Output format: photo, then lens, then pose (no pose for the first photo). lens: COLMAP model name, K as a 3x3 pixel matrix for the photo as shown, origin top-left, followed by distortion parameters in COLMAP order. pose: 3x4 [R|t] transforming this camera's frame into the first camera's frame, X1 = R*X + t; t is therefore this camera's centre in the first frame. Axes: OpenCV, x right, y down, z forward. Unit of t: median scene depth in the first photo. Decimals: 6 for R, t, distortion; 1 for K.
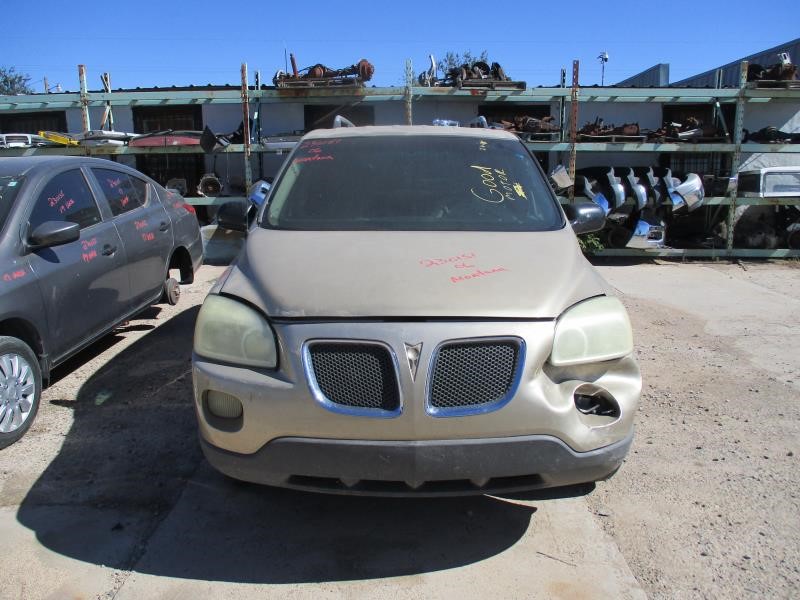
lens RADIAL K [[696.6, 0, 400.0], [0, 696.6, 300.0], [0, 0, 1]] dist [-0.006919, -0.003048]
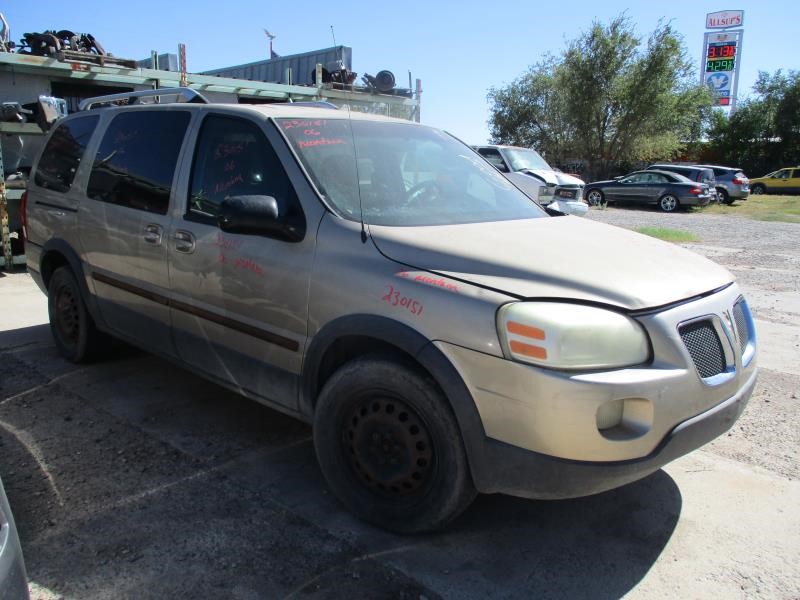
lens RADIAL K [[685.1, 0, 400.0], [0, 685.1, 300.0], [0, 0, 1]] dist [-0.001256, -0.002136]
pose [[0.663340, -0.142328, 0.734658, -0.293589], [0.130202, 0.988723, 0.073987, -0.027437], [-0.736904, 0.046576, 0.674391, 0.163222]]
